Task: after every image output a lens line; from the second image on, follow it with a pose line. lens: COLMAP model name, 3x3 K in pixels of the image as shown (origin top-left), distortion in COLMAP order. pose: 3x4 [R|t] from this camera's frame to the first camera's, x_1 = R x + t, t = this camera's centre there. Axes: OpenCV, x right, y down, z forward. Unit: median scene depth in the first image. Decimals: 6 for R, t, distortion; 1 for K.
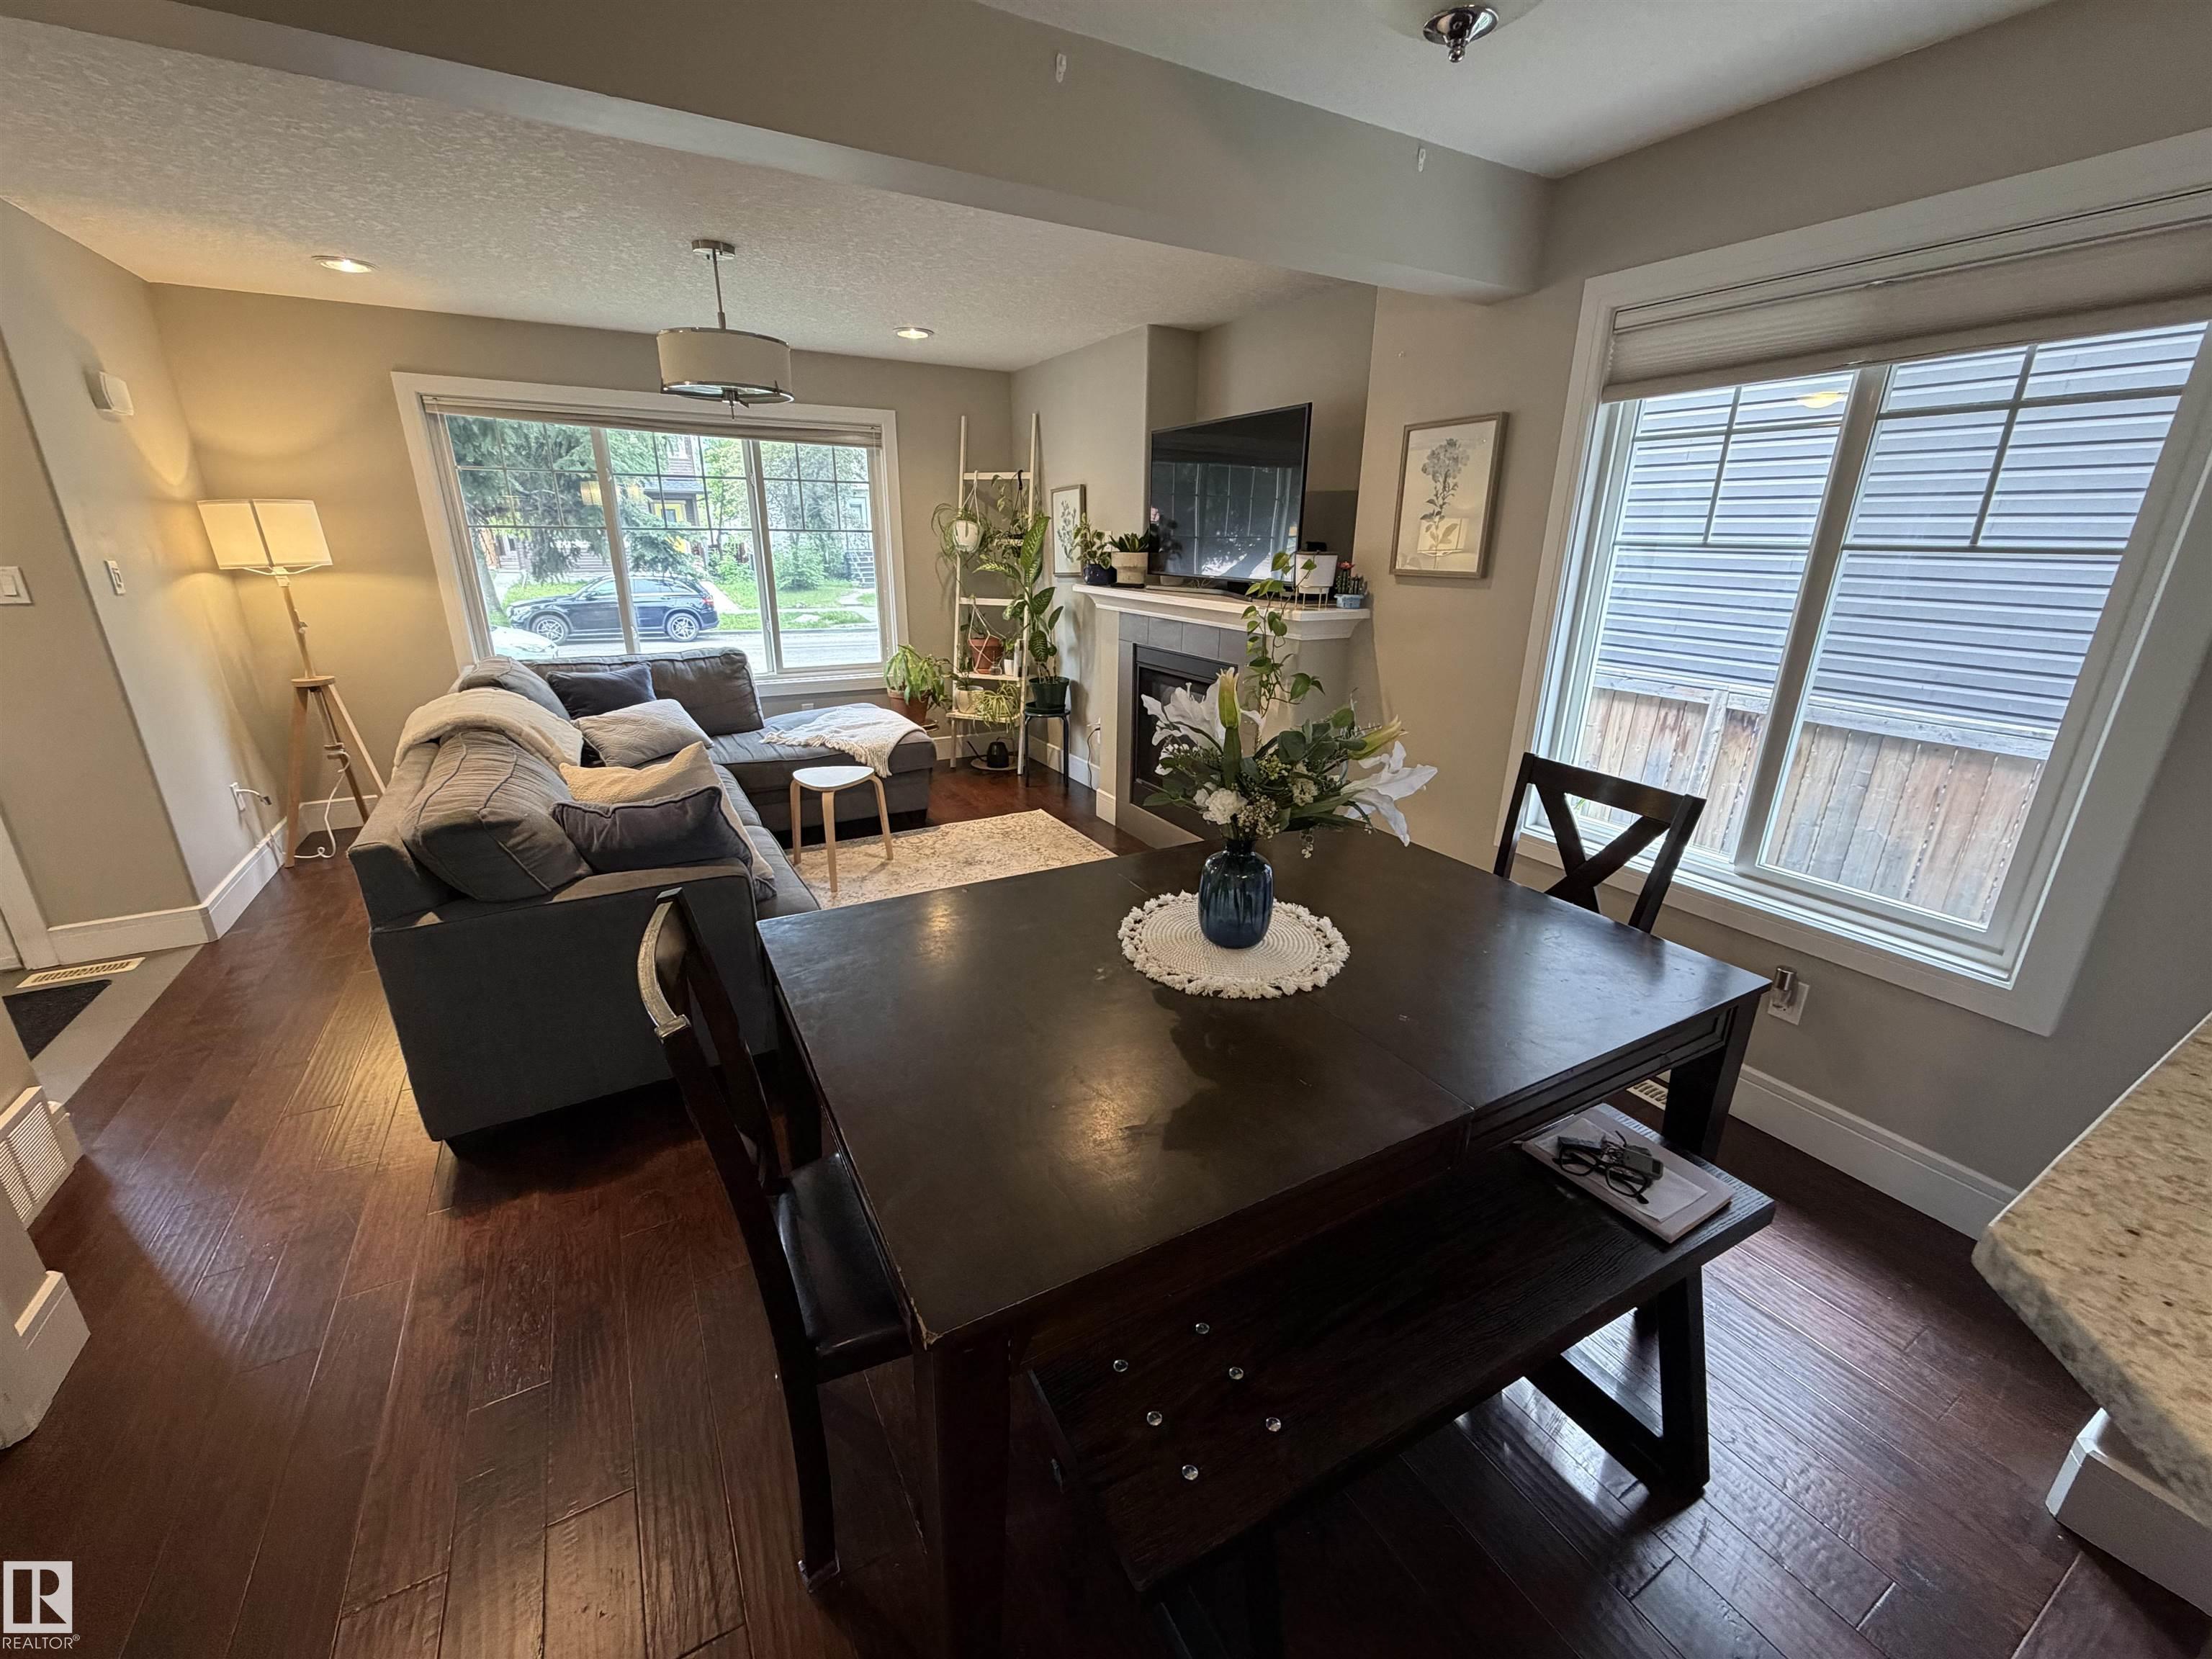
lens RADIAL K [[879.3, 0, 1101.1], [0, 879.3, 828.1], [0, 0, 1]] dist [-0.000625, 0.000484]
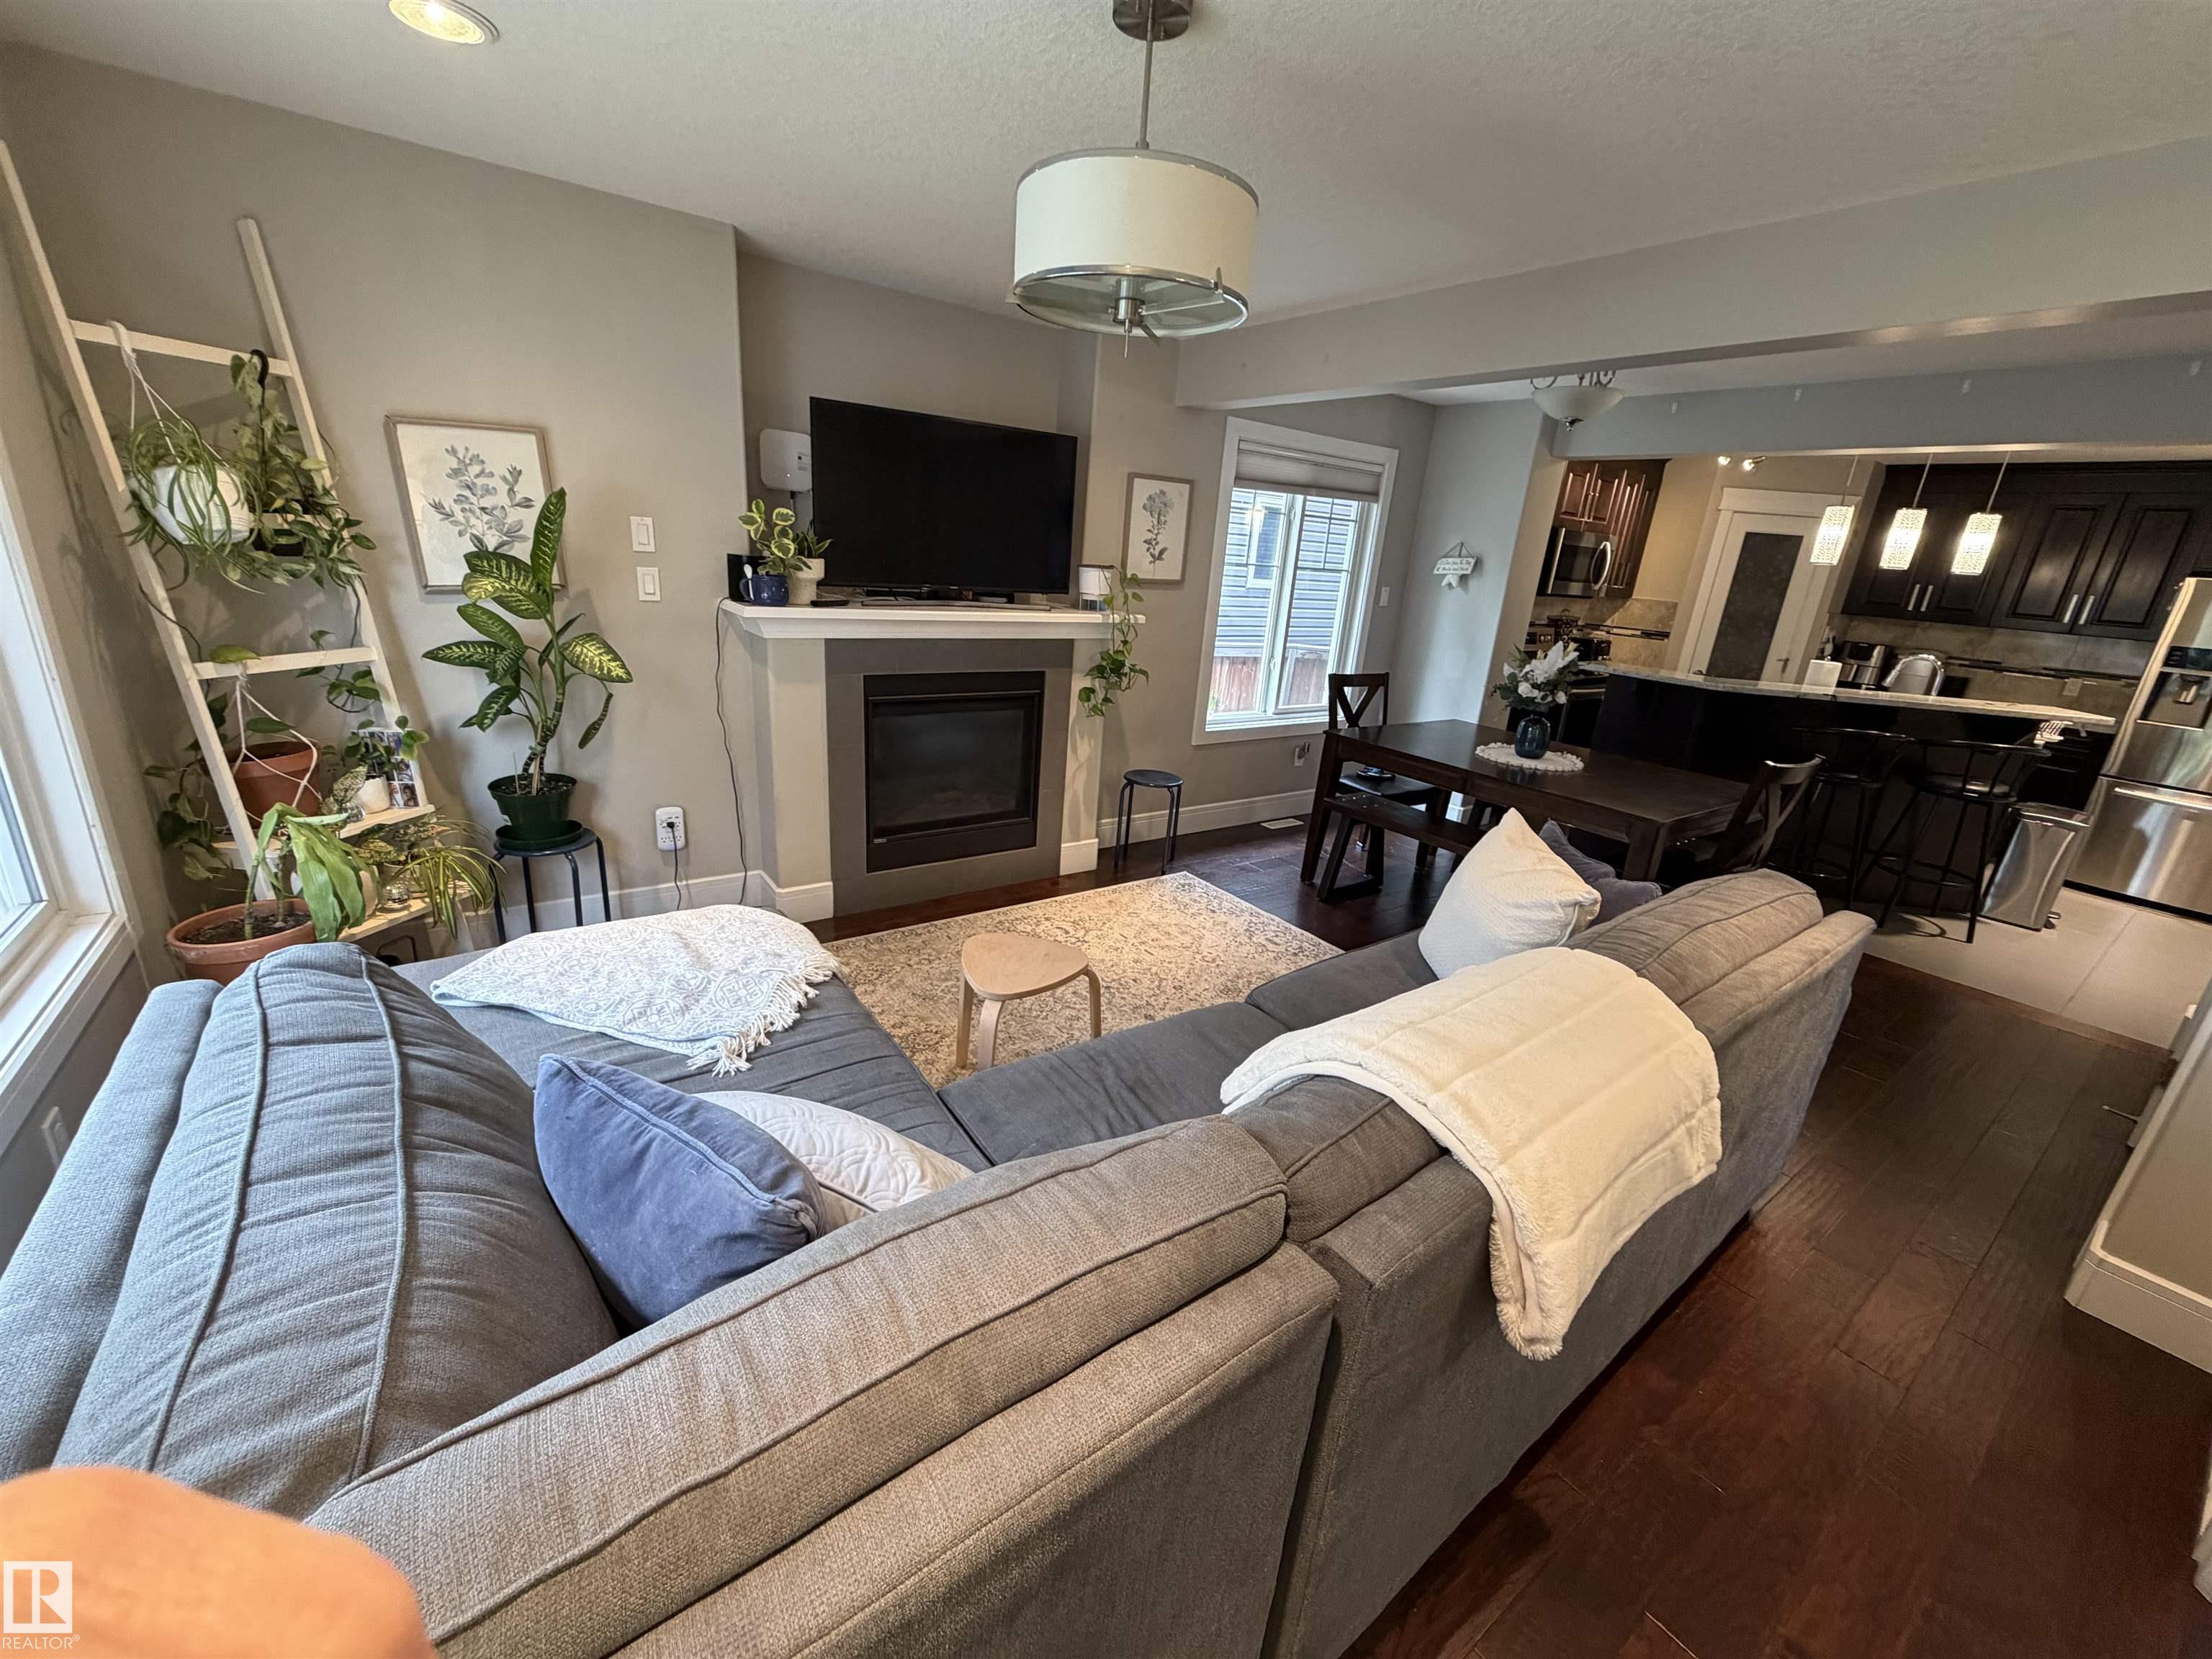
lens RADIAL K [[879.3, 0, 1101.1], [0, 879.3, 828.1], [0, 0, 1]] dist [-0.000625, 0.000484]
pose [[-0.107573, -0.322886, 0.940305, -0.792921], [0.247842, 0.907224, 0.339880, -0.310948], [-0.962810, 0.269609, -0.017568, 0.874042]]
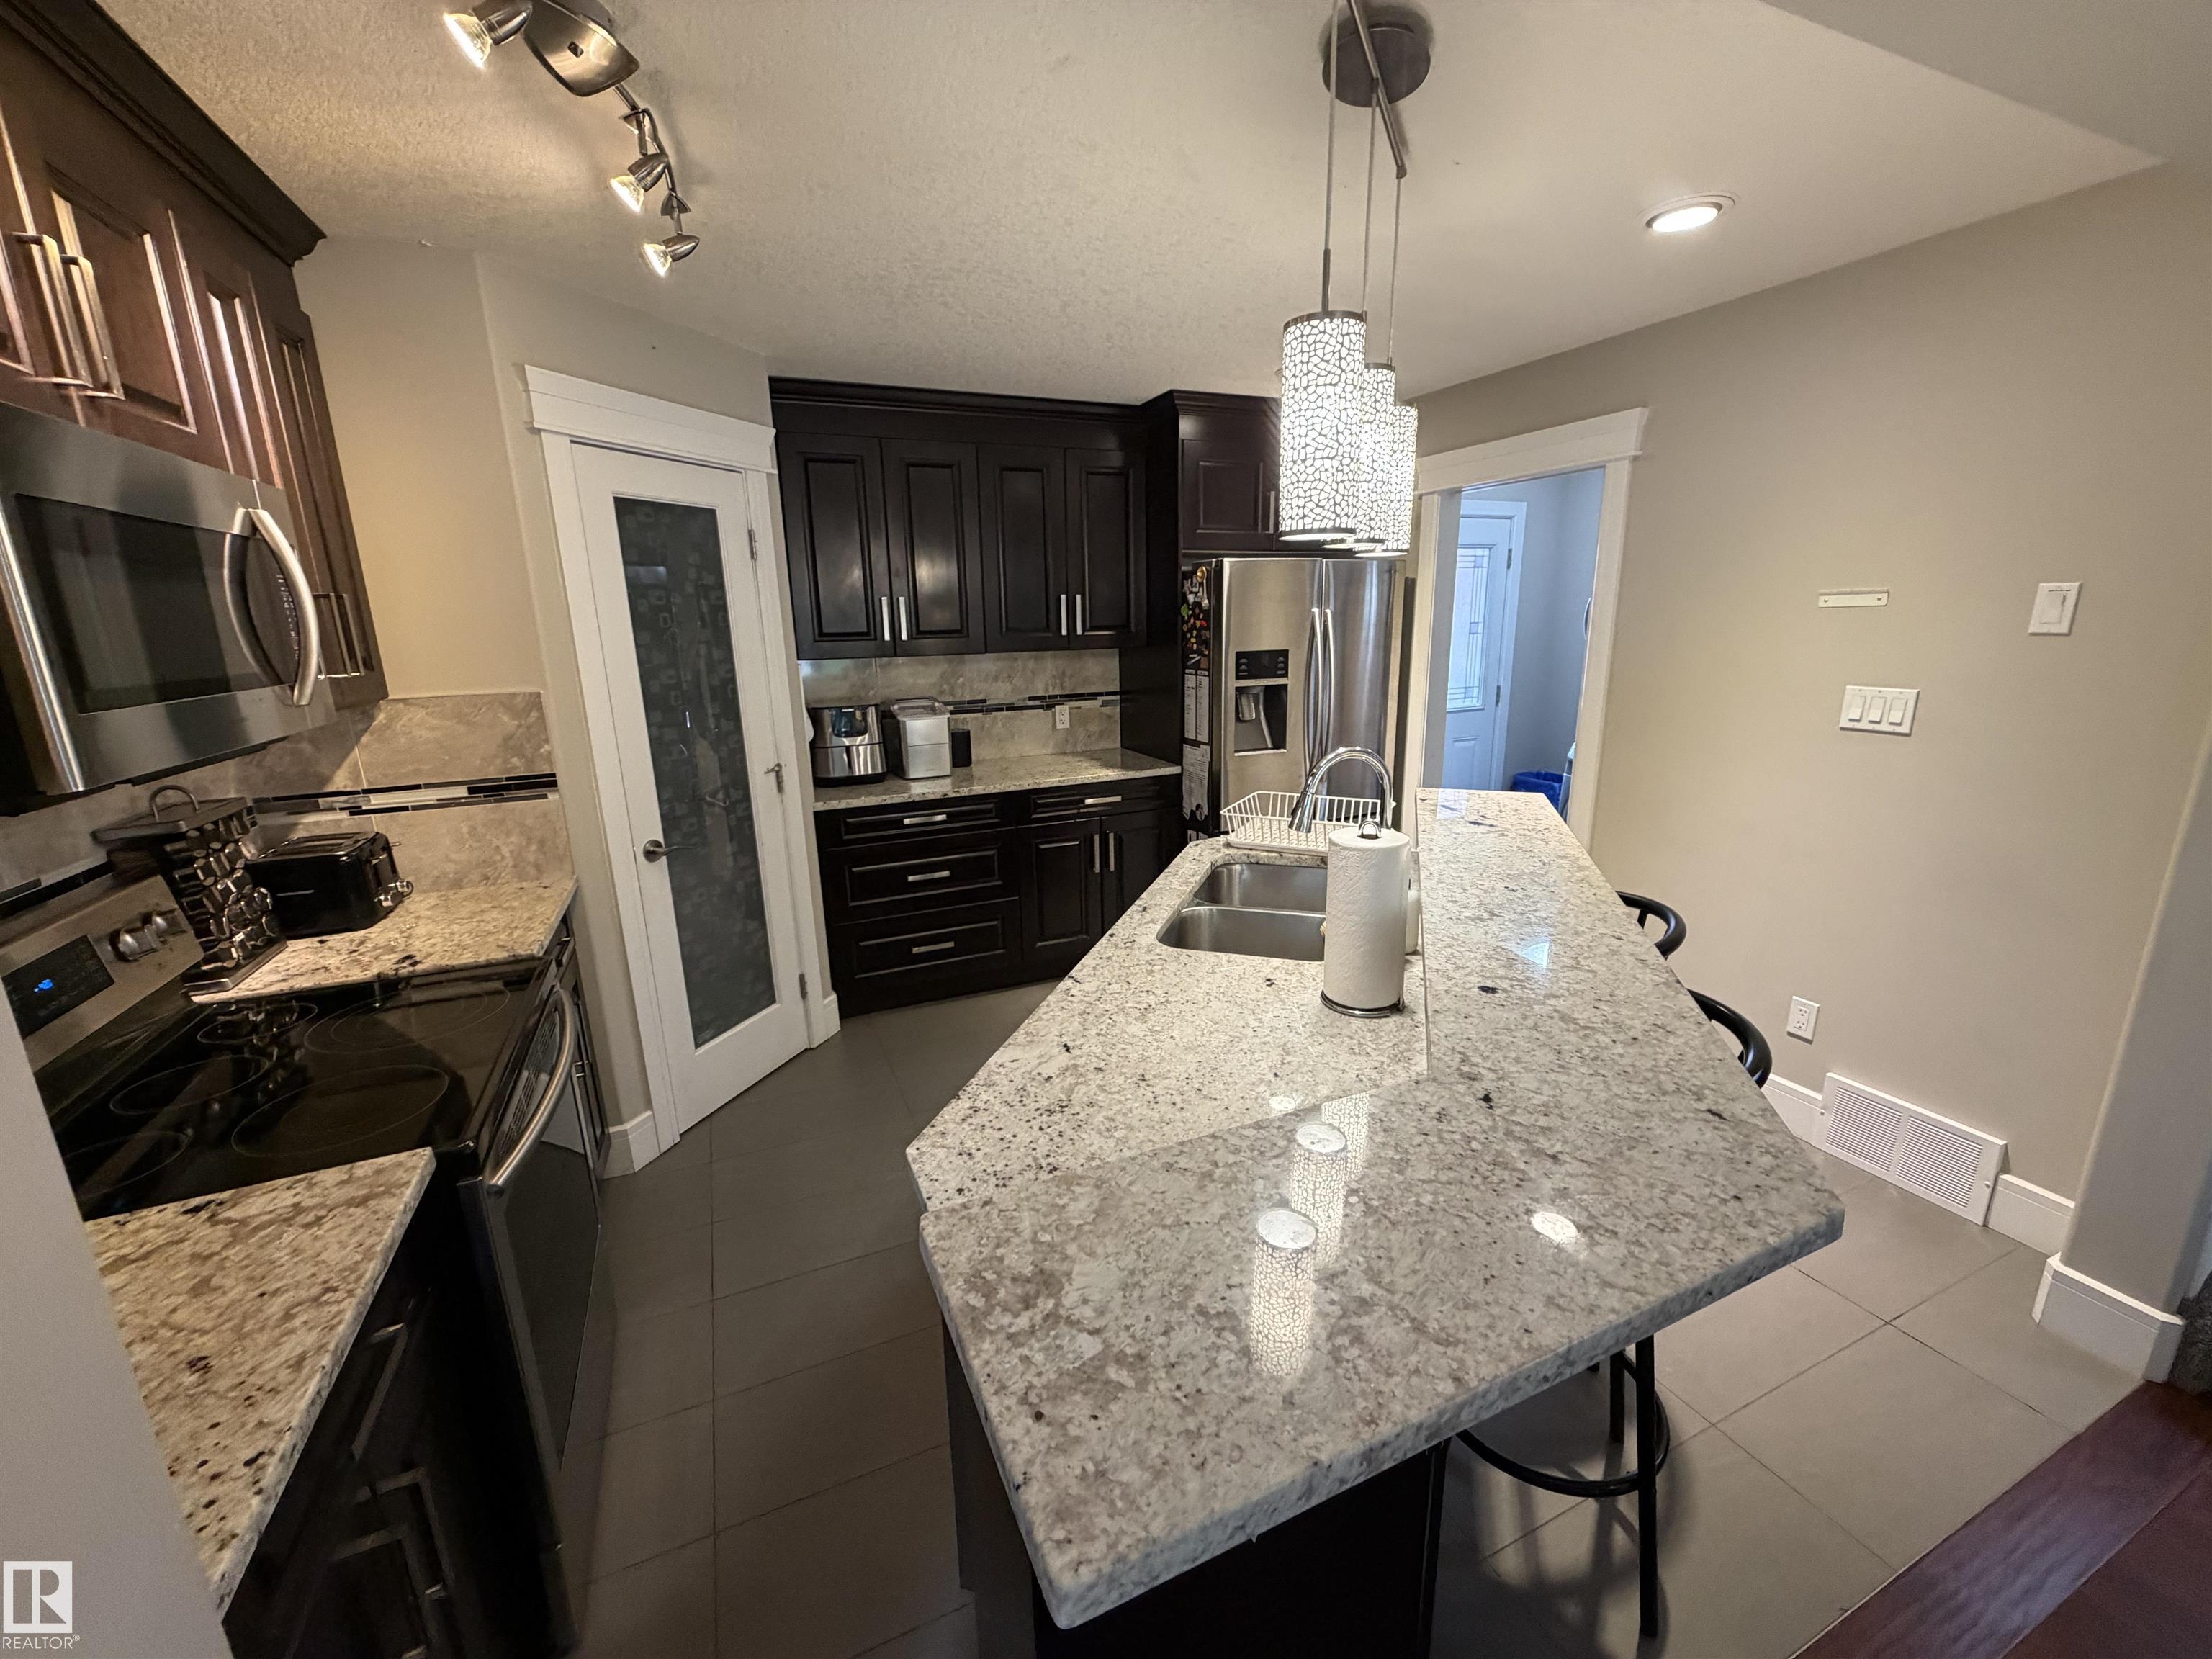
lens RADIAL K [[879.3, 0, 1101.1], [0, 879.3, 828.1], [0, 0, 1]] dist [-0.000625, 0.000484]
pose [[-0.994655, -0.010906, 0.102680, 0.256927], [0.046334, 0.841535, 0.538212, -0.105427], [-0.092278, 0.540093, -0.836531, 0.246737]]
